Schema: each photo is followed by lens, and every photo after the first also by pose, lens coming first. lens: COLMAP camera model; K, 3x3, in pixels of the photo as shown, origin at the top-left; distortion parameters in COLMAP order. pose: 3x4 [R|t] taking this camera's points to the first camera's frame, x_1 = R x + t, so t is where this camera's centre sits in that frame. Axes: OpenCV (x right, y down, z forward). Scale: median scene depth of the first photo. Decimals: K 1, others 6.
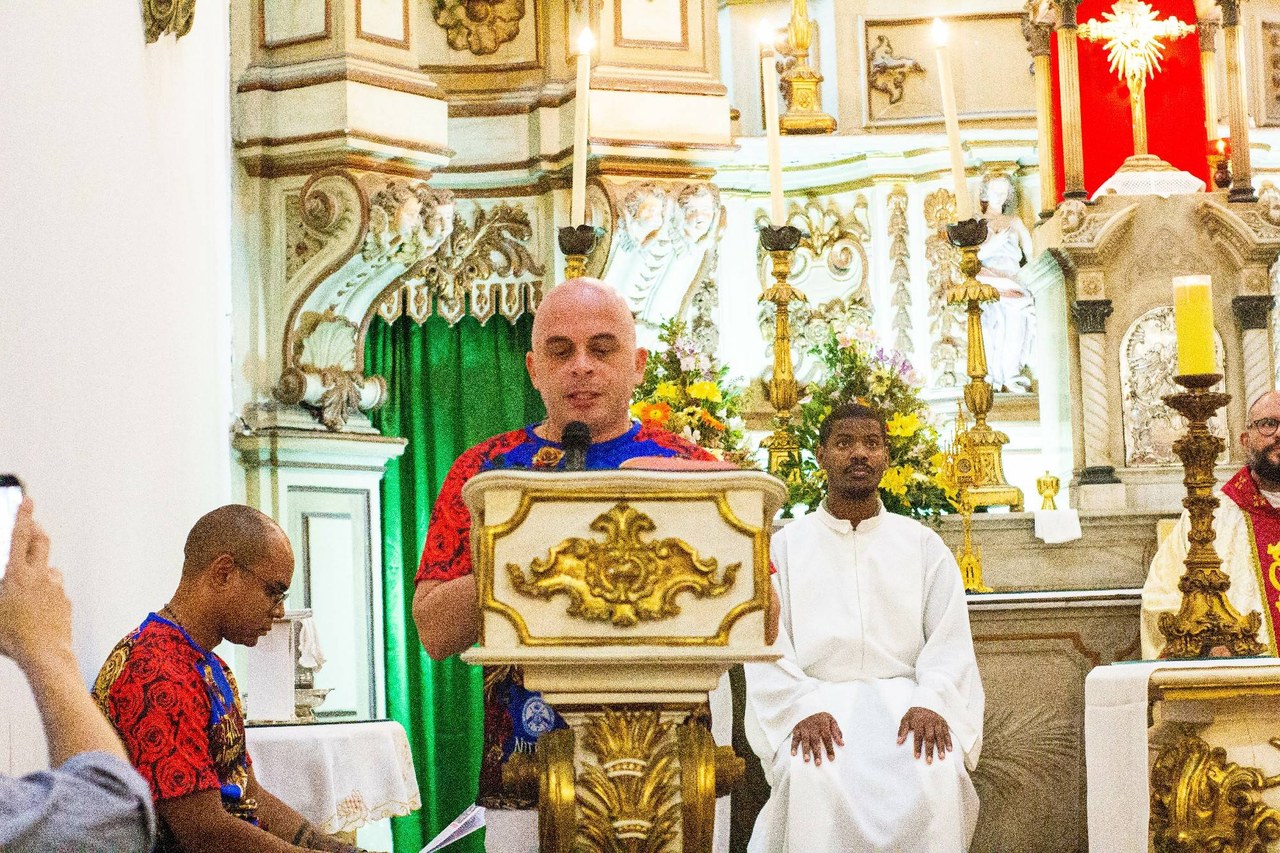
lens RADIAL K [[2877.6, 0, 640.0], [0, 2877.6, 426.5], [0, 0, 1]] dist [-0.076189, -0.178007]
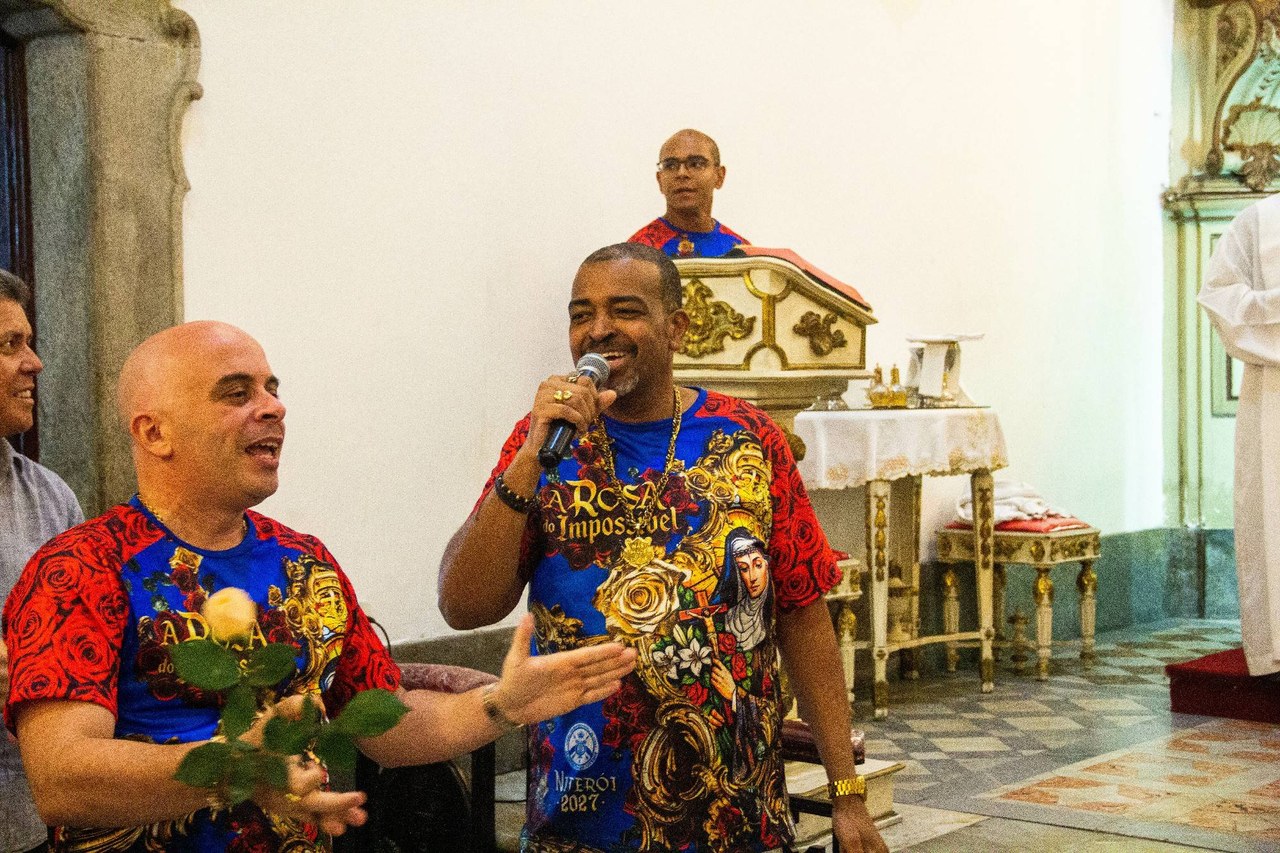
lens RADIAL K [[2047.6, 0, 640.0], [0, 2047.6, 426.5], [0, 0, 1]] dist [0.002459, 1.258067]
pose [[0.735909, 0.034615, -0.676195, 0.358309], [0.049946, 0.993196, 0.105200, -0.006224], [0.675236, -0.111191, 0.729173, 0.074492]]
